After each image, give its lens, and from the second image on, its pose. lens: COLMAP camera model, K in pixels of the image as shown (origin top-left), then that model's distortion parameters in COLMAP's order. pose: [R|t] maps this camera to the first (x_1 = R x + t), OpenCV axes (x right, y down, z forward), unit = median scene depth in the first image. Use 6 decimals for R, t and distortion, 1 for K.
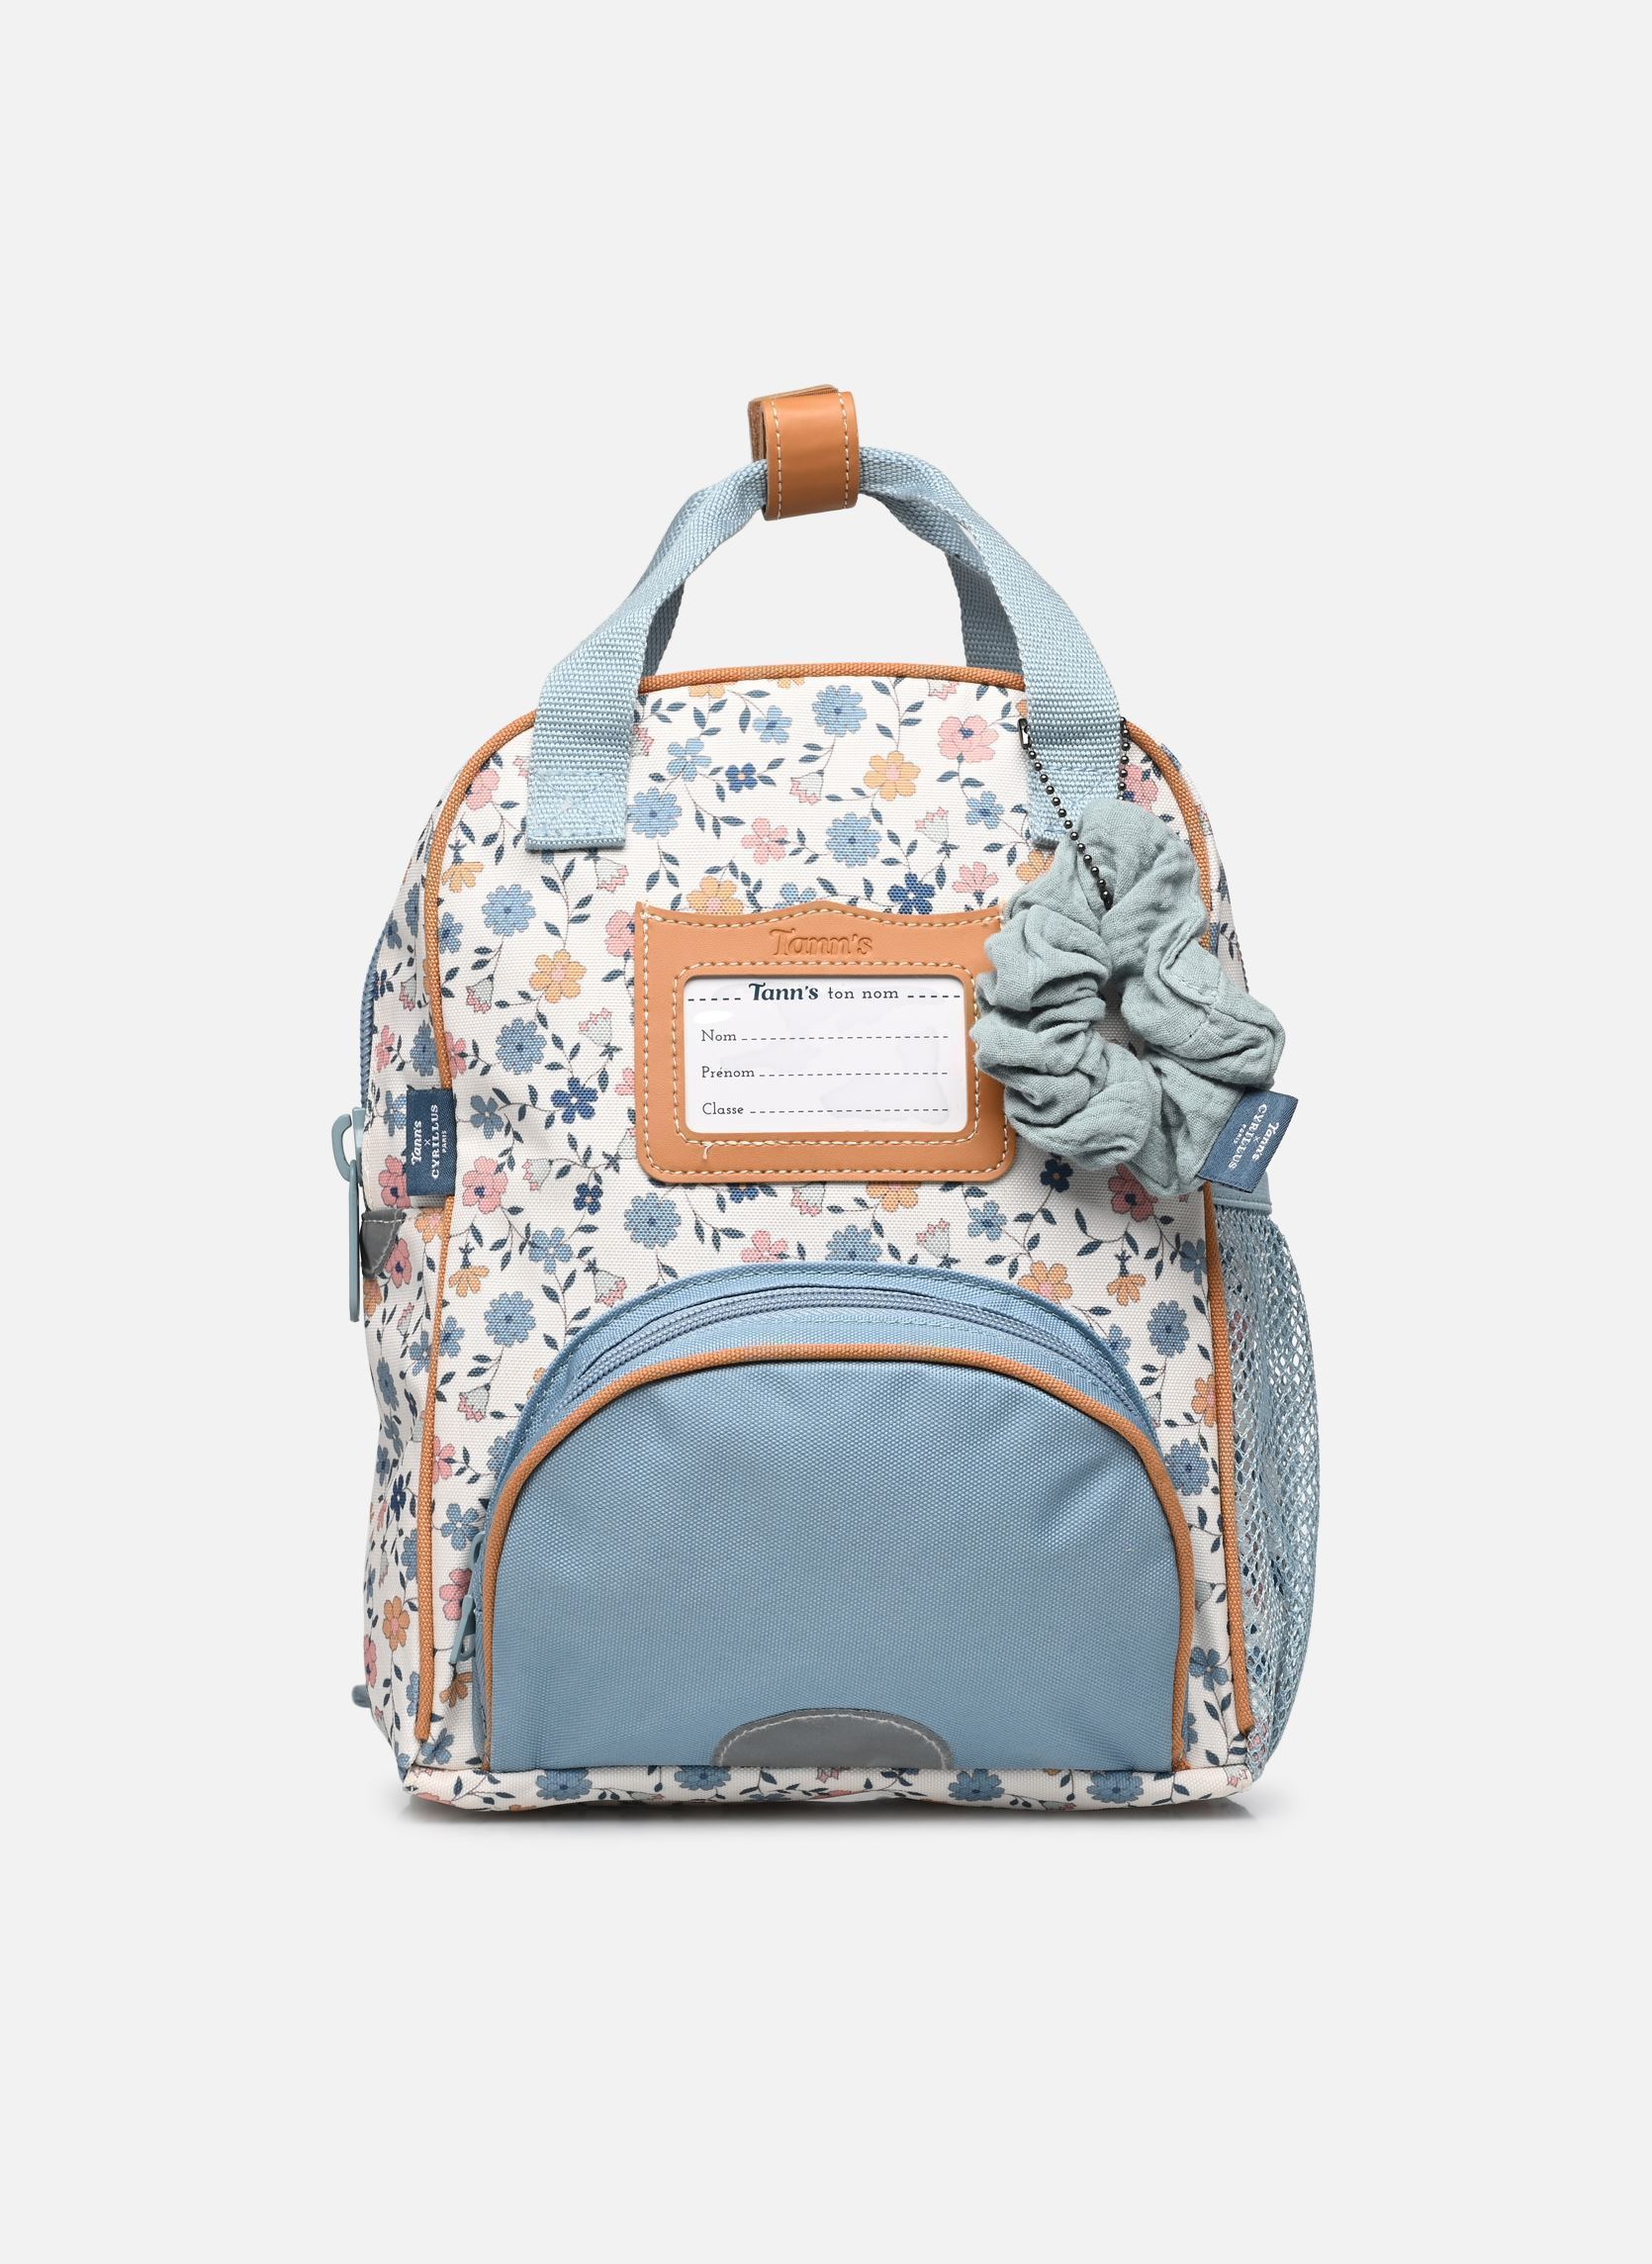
lens RADIAL K [[7811.4, 0, 826.0], [0, 7811.4, 1132.0], [0, 0, 1]] dist [-0.122591, -0.288561]
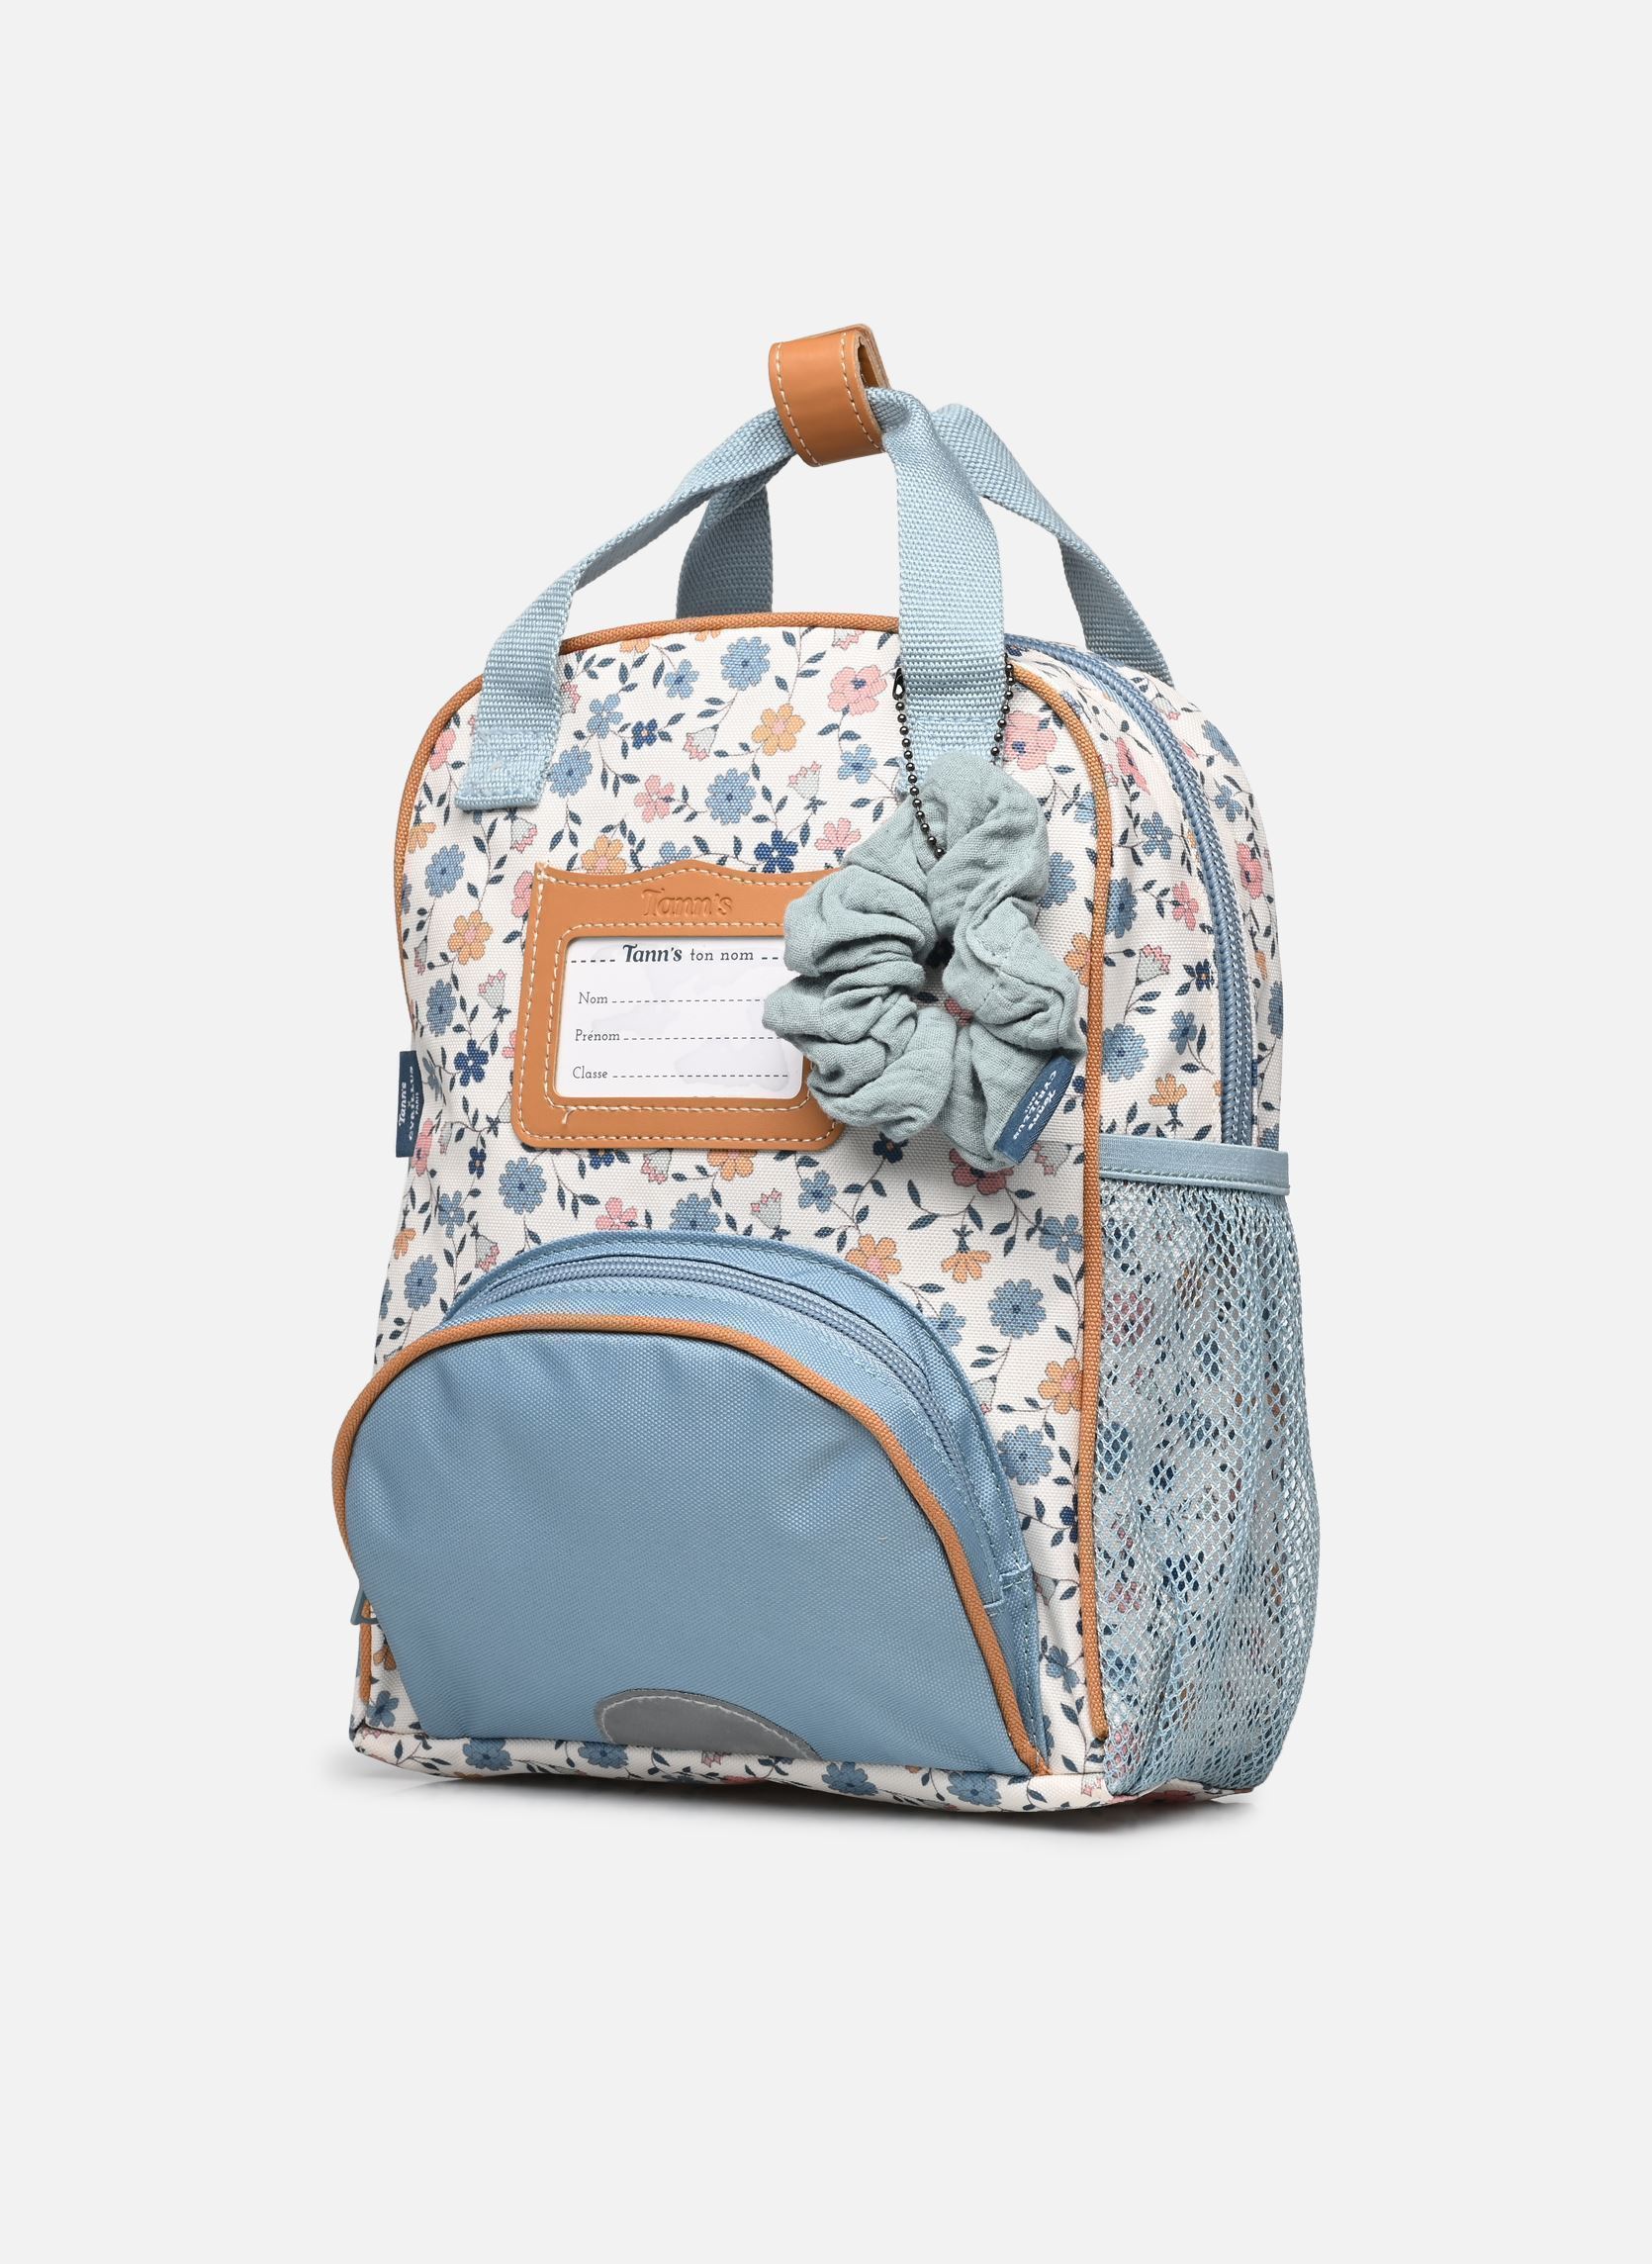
lens RADIAL K [[7811.4, 0, 826.0], [0, 7811.4, 1132.0], [0, 0, 1]] dist [-0.122591, -0.288561]
pose [[0.845980, 0.012373, -0.533071, 0.531075], [-0.009068, 0.999920, 0.008819, -0.004423], [0.533138, -0.002627, 0.846024, 0.186074]]
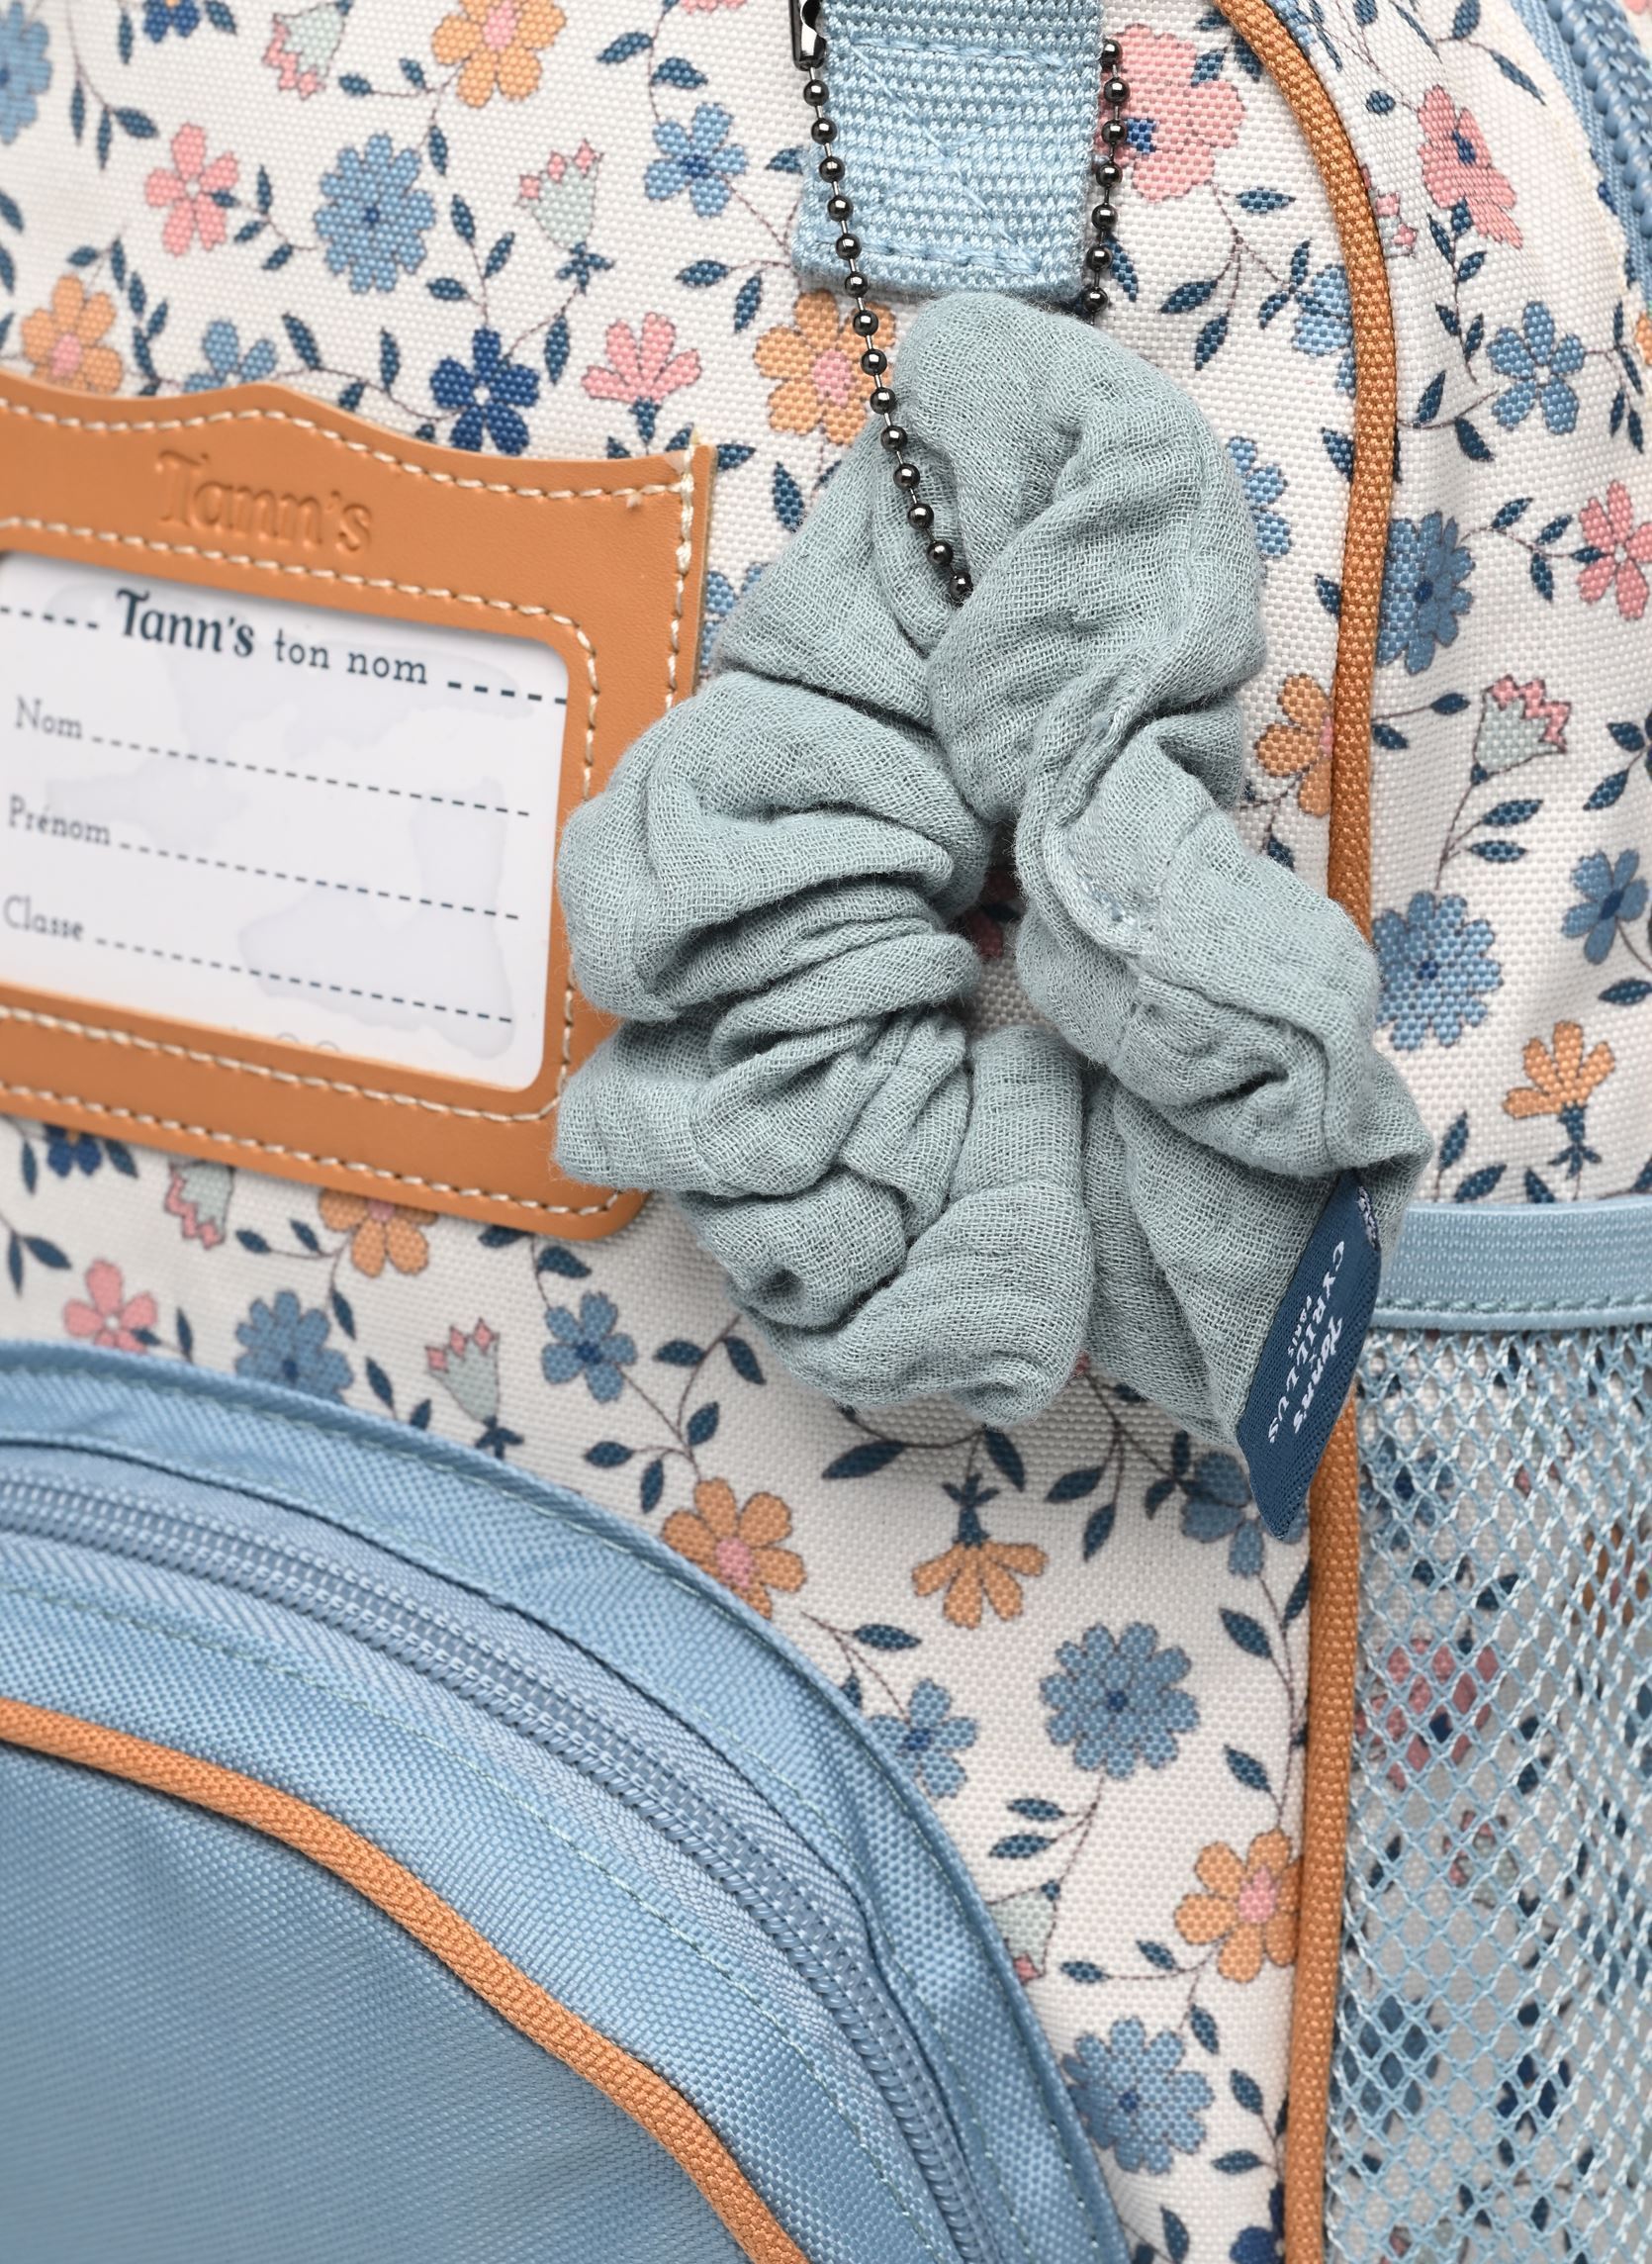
lens RADIAL K [[8311.8, 0, 712.0], [0, 8311.8, 1015.8], [0, 0, 1]] dist [-0.112242, 5.419479]
pose [[0.763551, 0.169327, -0.623152, 0.255036], [0.010943, 0.961477, 0.274668, -0.105501], [0.645655, -0.216542, 0.732283, 0.727743]]
